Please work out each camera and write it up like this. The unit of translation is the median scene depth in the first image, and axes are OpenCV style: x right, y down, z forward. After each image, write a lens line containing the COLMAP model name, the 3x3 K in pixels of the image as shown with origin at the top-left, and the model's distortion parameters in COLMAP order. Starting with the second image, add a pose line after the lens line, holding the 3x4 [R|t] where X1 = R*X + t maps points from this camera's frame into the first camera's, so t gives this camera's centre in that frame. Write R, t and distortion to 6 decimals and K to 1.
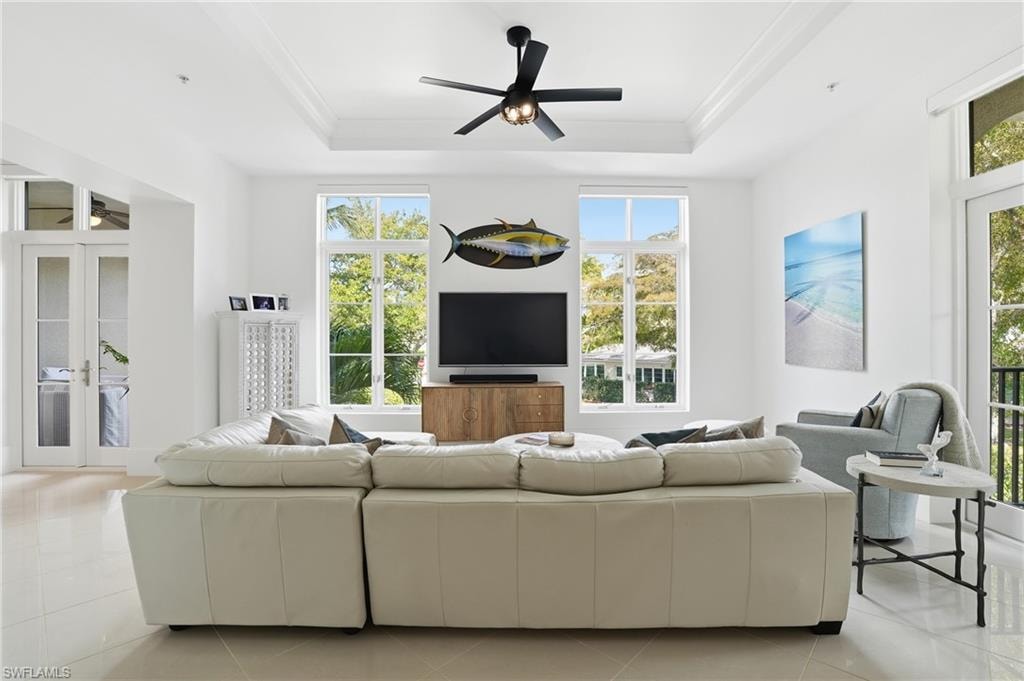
lens RADIAL K [[490.4, 0, 503.7], [0, 490.4, 336.6], [0, 0, 1]] dist [0.000405, 0.000834]
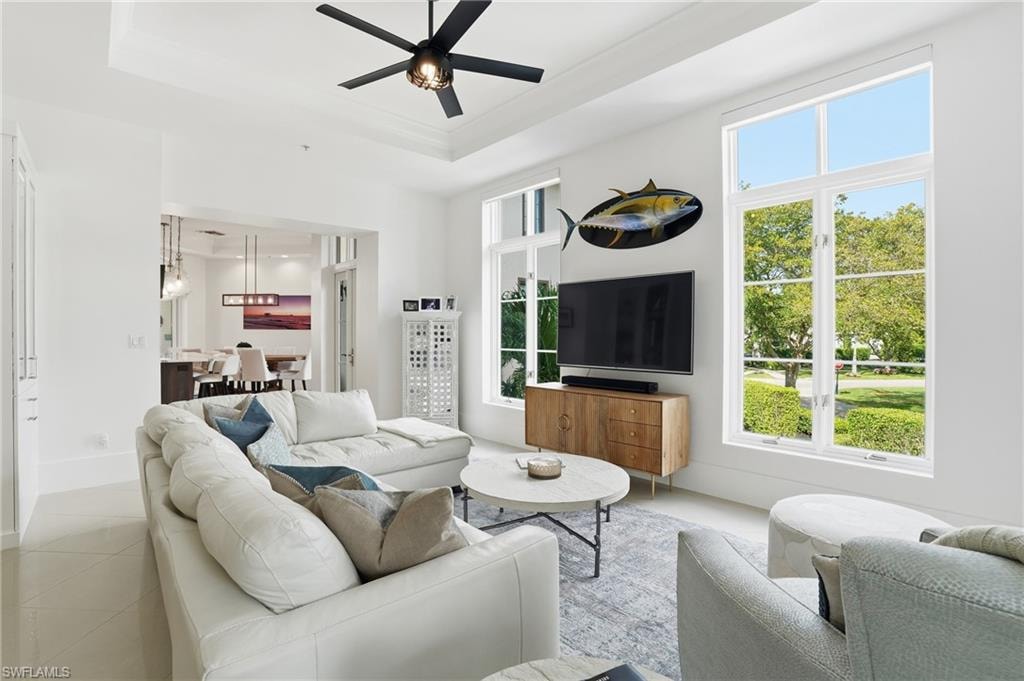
lens RADIAL K [[490.4, 0, 507.7], [0, 490.4, 337.6], [0, 0, 1]] dist [0.000405, 0.000834]
pose [[0.642720, 0.010562, -0.766028, 0.532107], [-0.008961, 0.999940, 0.006269, 0.004103], [0.766049, 0.002835, 0.642776, 0.360101]]
